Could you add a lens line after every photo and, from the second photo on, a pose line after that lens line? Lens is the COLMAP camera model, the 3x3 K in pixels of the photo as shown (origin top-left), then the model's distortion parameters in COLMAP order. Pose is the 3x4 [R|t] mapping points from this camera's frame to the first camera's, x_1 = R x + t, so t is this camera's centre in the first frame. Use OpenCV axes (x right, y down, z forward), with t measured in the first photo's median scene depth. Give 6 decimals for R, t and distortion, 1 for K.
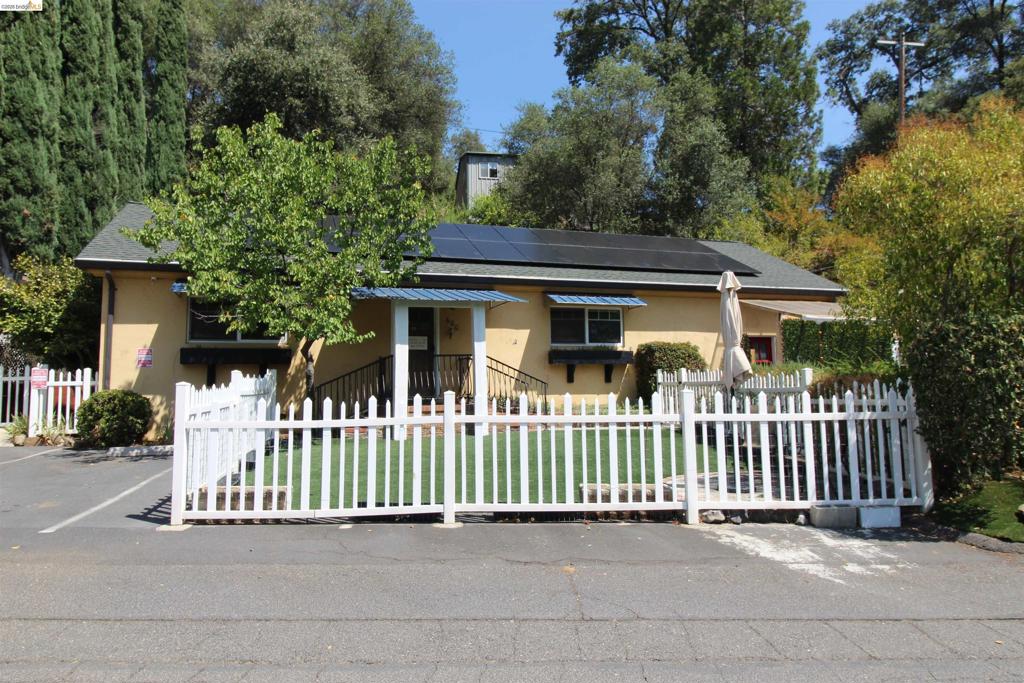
lens RADIAL K [[700.9, 0, 511.6], [0, 700.9, 297.9], [0, 0, 1]] dist [-0.001681, -0.000365]
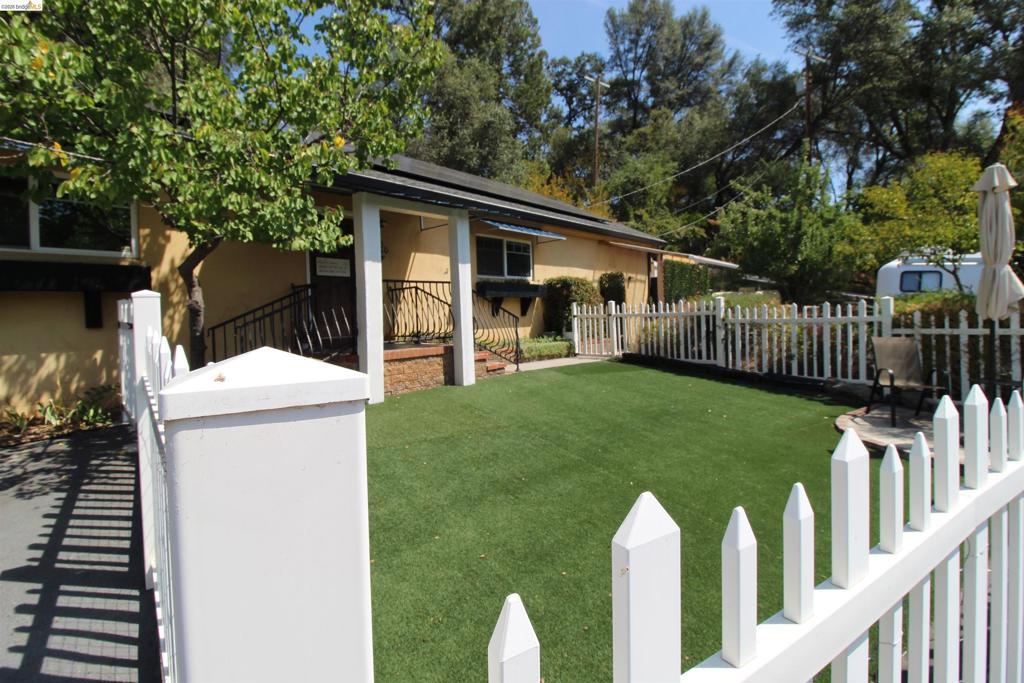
lens RADIAL K [[482.0, 0, 512.6], [0, 482.0, 317.3], [0, 0, 1]] dist [-0.000499, -0.014755]
pose [[0.882927, -0.015073, 0.469269, -0.194897], [-0.042403, 0.992840, 0.111671, 0.046958], [-0.467592, -0.118496, 0.875966, 0.407136]]
